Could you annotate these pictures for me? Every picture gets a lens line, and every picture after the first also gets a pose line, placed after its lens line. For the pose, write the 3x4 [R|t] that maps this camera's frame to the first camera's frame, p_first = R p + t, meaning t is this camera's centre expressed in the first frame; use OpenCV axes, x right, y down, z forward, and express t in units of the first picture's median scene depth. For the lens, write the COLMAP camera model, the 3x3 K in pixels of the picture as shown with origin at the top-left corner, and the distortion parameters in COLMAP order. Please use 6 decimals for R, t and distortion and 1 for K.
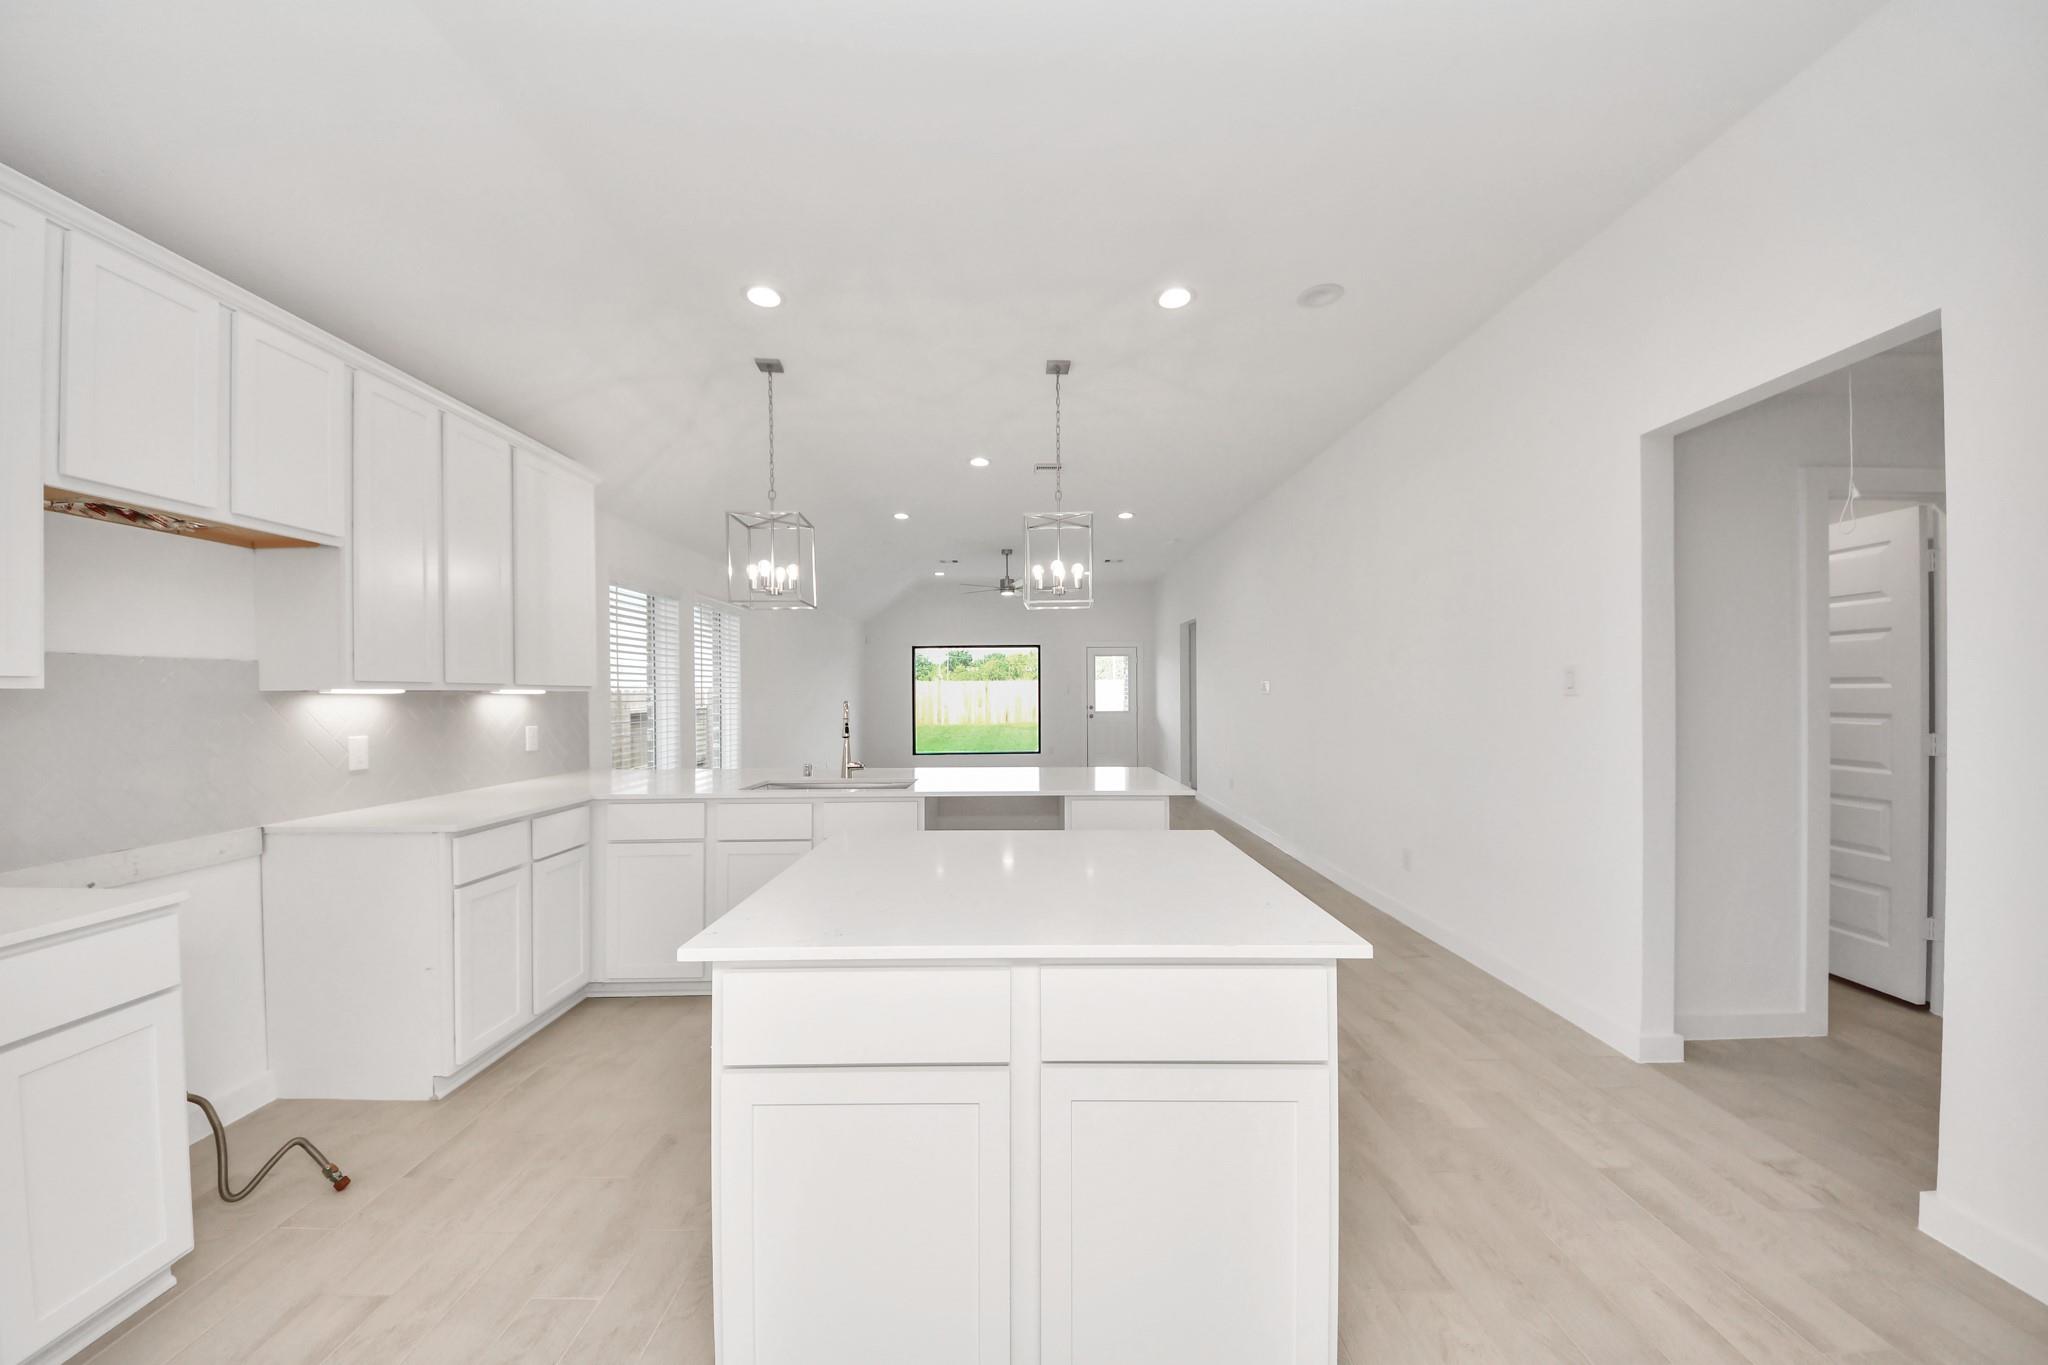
lens RADIAL K [[720.3, 0, 1011.4], [0, 720.3, 690.1], [0, 0, 1]] dist [0.000204, -0.008194]
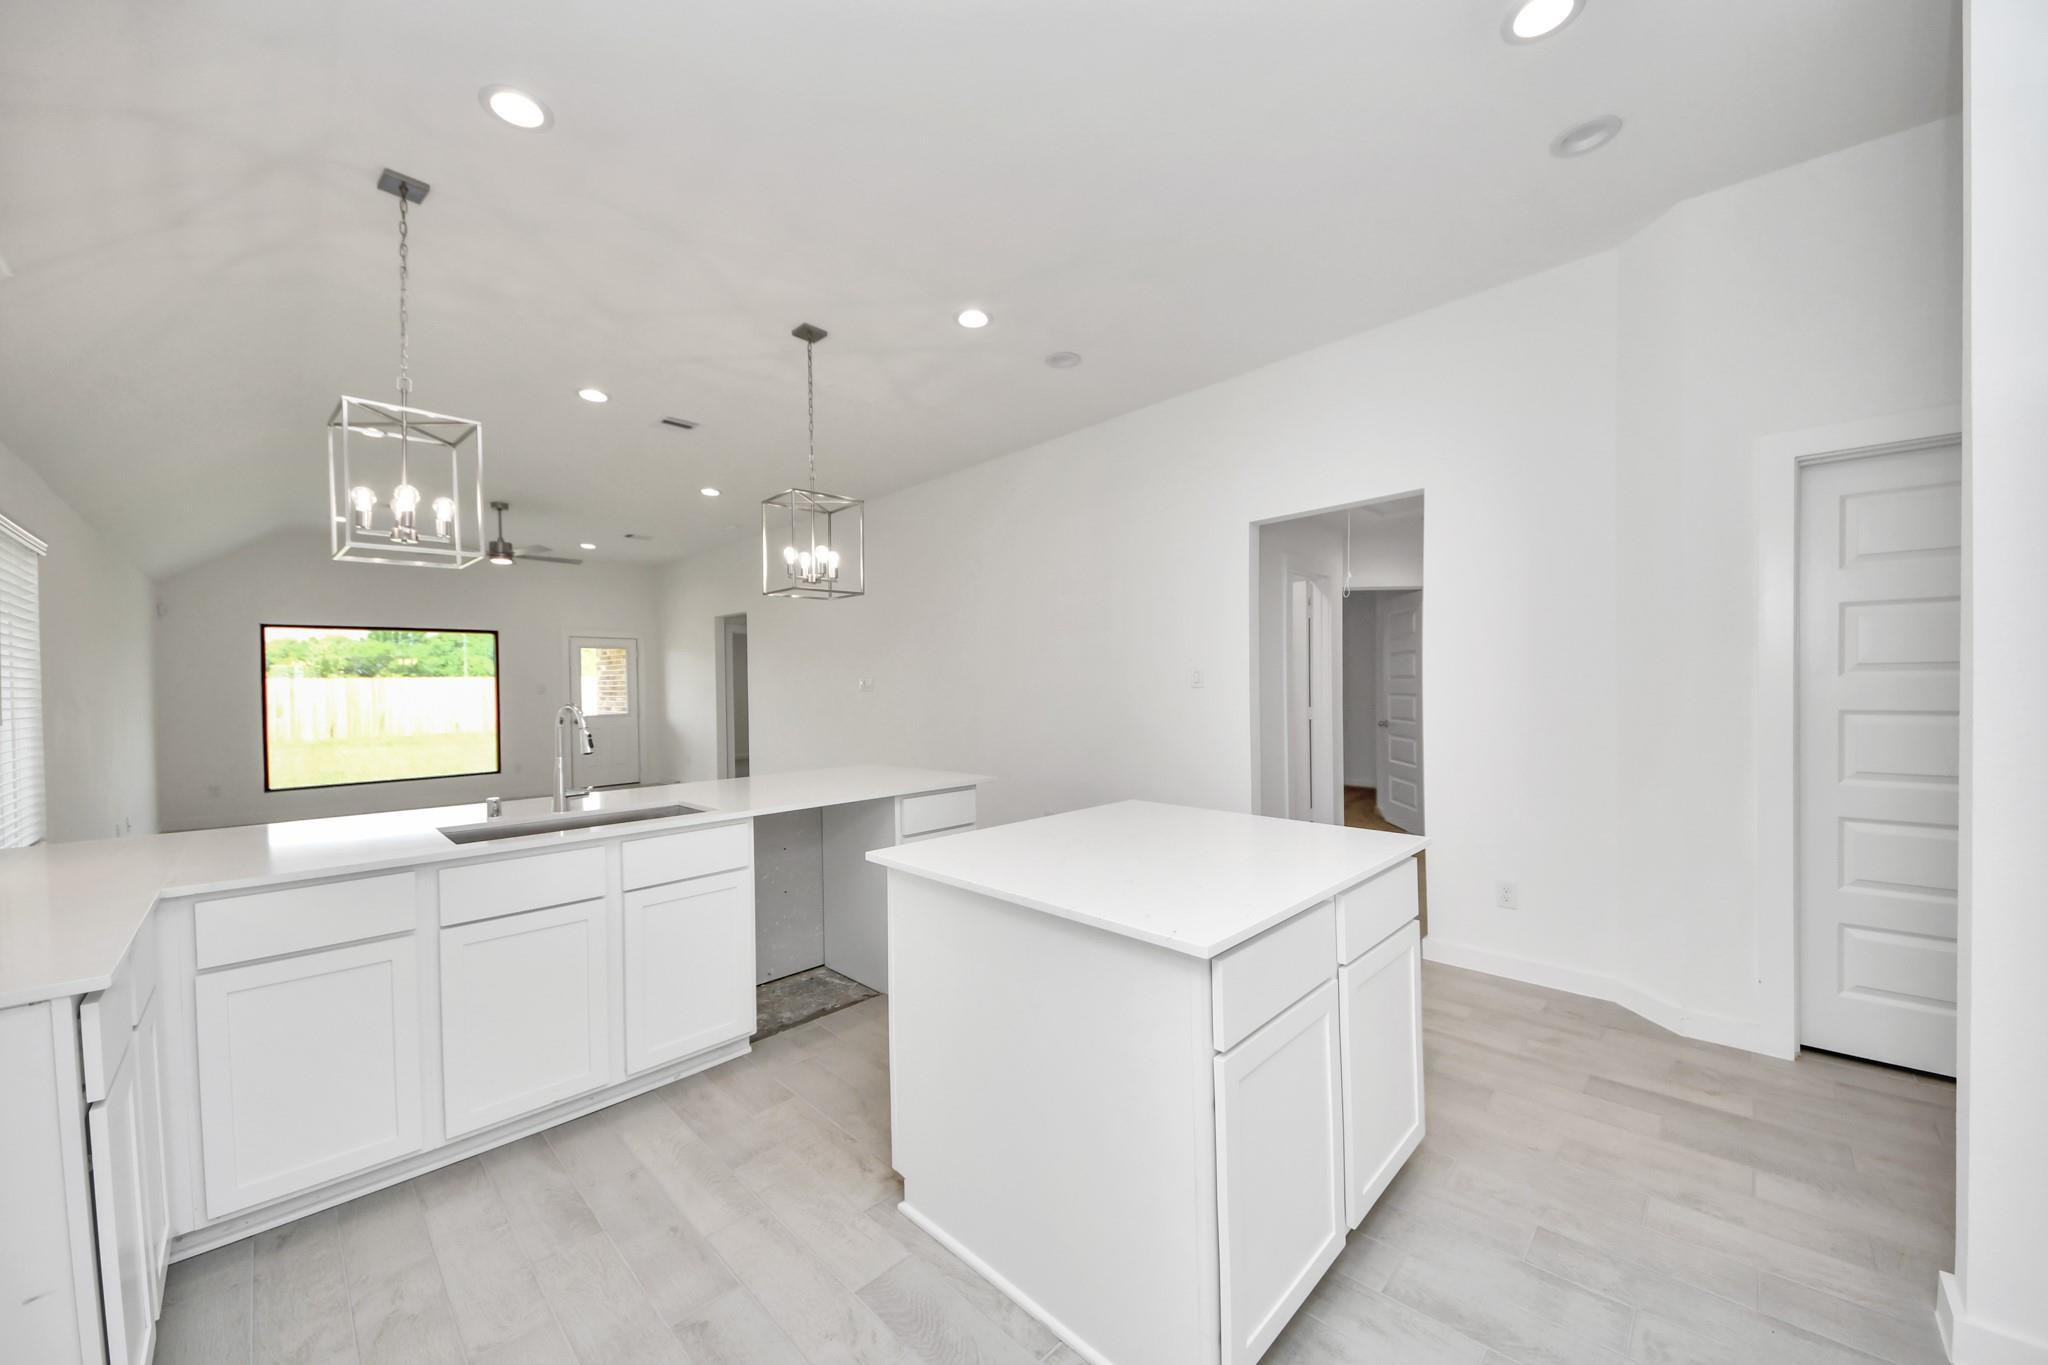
lens RADIAL K [[751.6, 0, 1024.0], [0, 751.6, 682.5], [0, 0, 1]] dist [-0.000611, -0.009943]
pose [[0.698489, -0.003851, 0.715611, -0.185782], [0.008768, 0.999957, -0.003177, 0.000035], [-0.715567, 0.008493, 0.698492, 0.061486]]
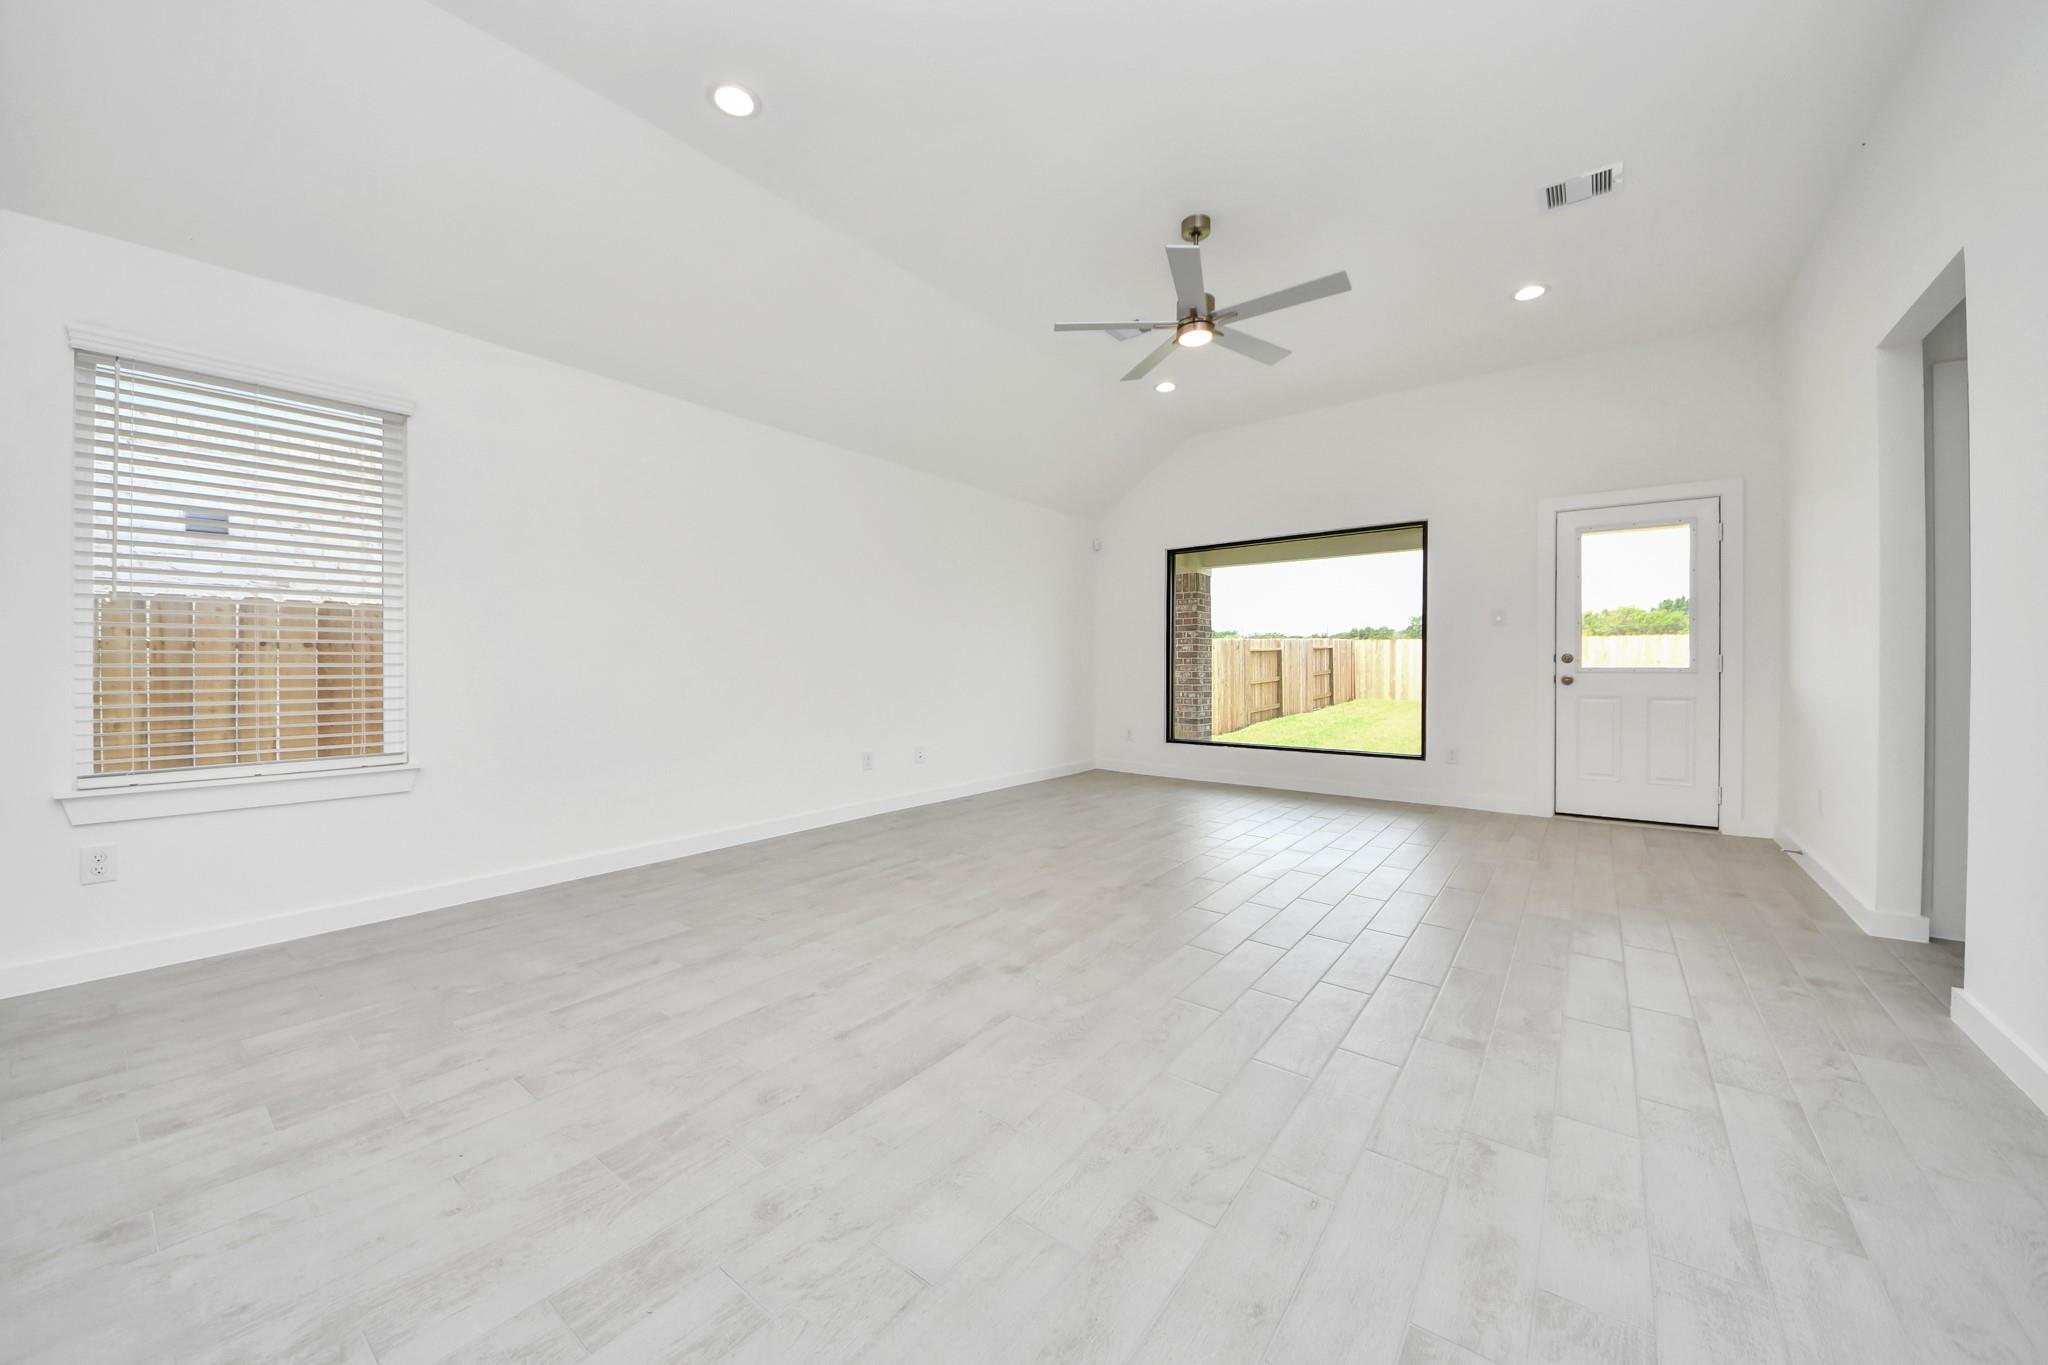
lens RADIAL K [[738.4, 0, 1024.3], [0, 738.4, 666.8], [0, 0, 1]] dist [0.007765, -0.008978]
pose [[0.800230, 0.007908, -0.599642, 0.153533], [-0.005751, 0.999968, 0.005513, 0.037012], [0.599666, -0.000963, 0.800250, 0.627629]]
